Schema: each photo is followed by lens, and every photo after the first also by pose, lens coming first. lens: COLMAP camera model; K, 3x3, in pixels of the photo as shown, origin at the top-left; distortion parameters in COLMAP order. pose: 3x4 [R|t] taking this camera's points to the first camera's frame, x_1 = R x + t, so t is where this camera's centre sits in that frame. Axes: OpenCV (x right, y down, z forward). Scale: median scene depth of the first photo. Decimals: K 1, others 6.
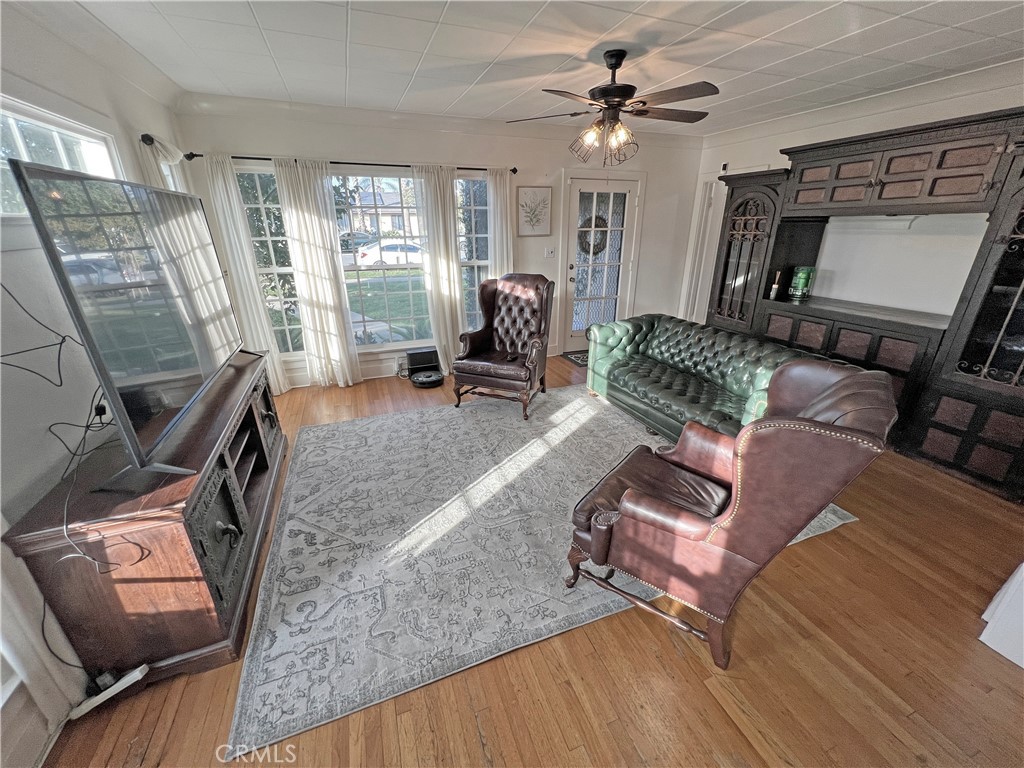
lens RADIAL K [[409.3, 0, 510.5], [0, 409.3, 380.8], [0, 0, 1]] dist [-0.002116, 0.001270]
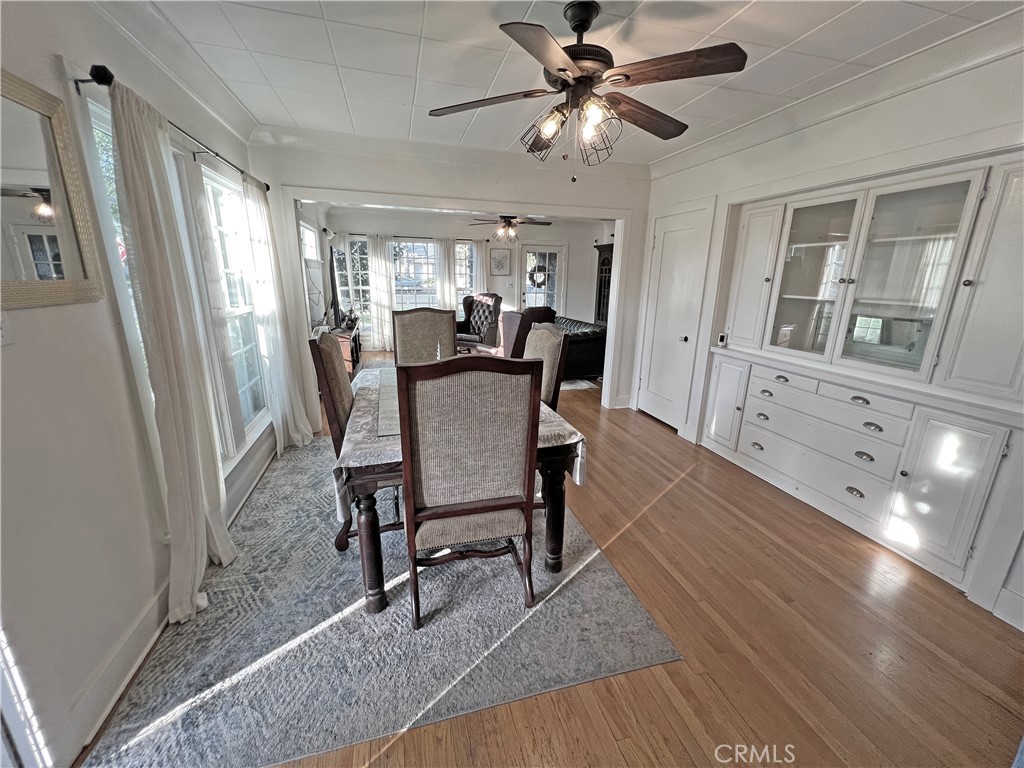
lens RADIAL K [[409.3, 0, 514.7], [0, 409.3, 384.1], [0, 0, 1]] dist [-0.002116, 0.001270]
pose [[0.995502, 0.045616, -0.083037, 0.337393], [-0.054617, 0.992478, -0.109563, 0.357466], [0.077415, 0.113605, 0.990505, -0.820050]]
